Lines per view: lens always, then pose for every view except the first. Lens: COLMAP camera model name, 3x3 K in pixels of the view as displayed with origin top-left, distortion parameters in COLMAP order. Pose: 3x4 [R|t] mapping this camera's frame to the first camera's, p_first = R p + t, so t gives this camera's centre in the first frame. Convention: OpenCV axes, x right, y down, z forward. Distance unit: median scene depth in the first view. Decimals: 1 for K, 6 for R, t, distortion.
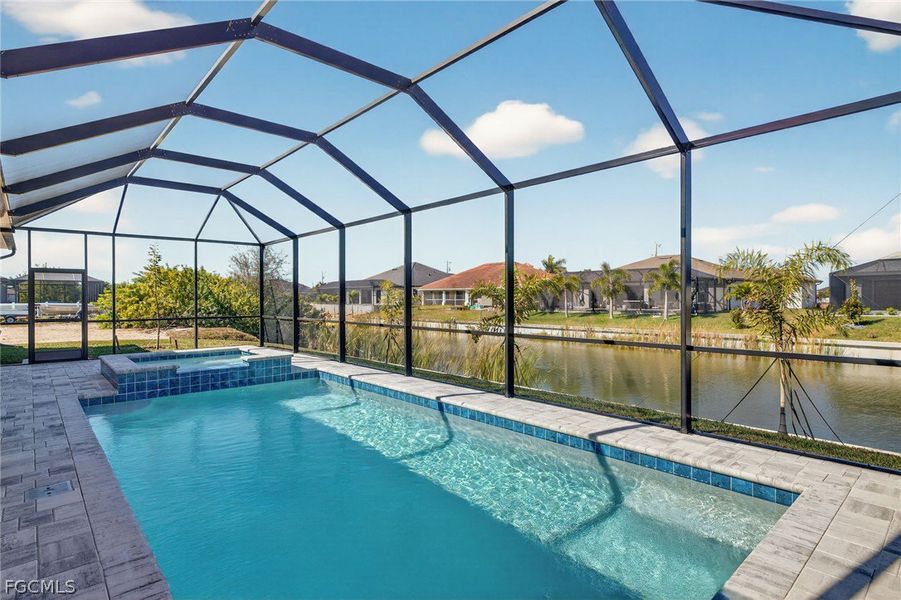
lens RADIAL K [[470.3, 0, 452.7], [0, 470.3, 298.8], [0, 0, 1]] dist [-0.009024, 0.002552]
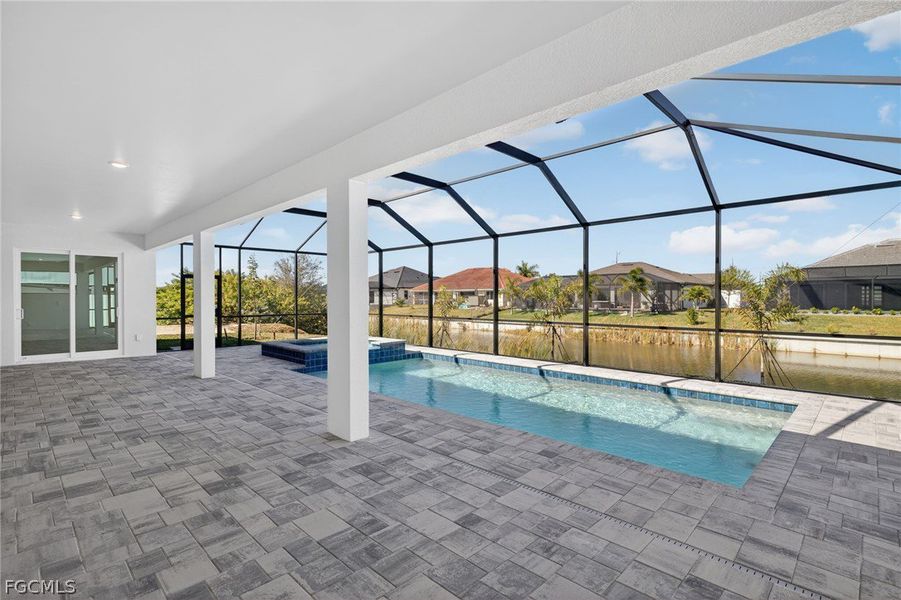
lens RADIAL K [[429.0, 0, 449.4], [0, 429.0, 300.6], [0, 0, 1]] dist [0.000596, -0.001118]
pose [[0.998372, 0.002309, 0.056993, -0.113275], [-0.002501, 0.999991, 0.003304, -0.000172], [-0.056985, -0.003441, 0.998369, -0.095452]]
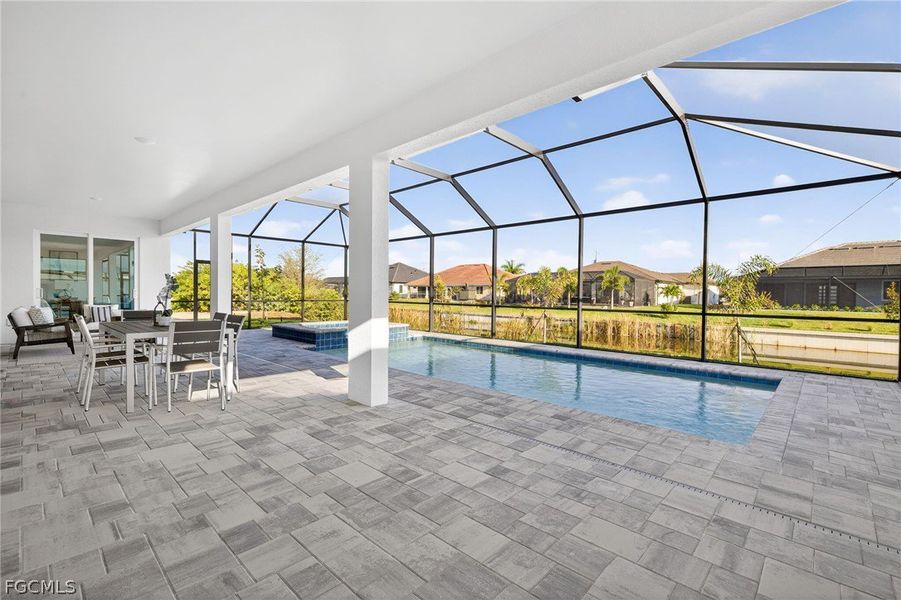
lens RADIAL K [[399.0, 0, 448.8], [0, 399.0, 301.8], [0, 0, 1]] dist [-0.000789, -0.000633]
pose [[0.996684, 0.014950, 0.079978, -0.125682], [-0.016305, 0.999734, 0.016313, 0.010610], [-0.079713, -0.017563, 0.996663, -0.090901]]
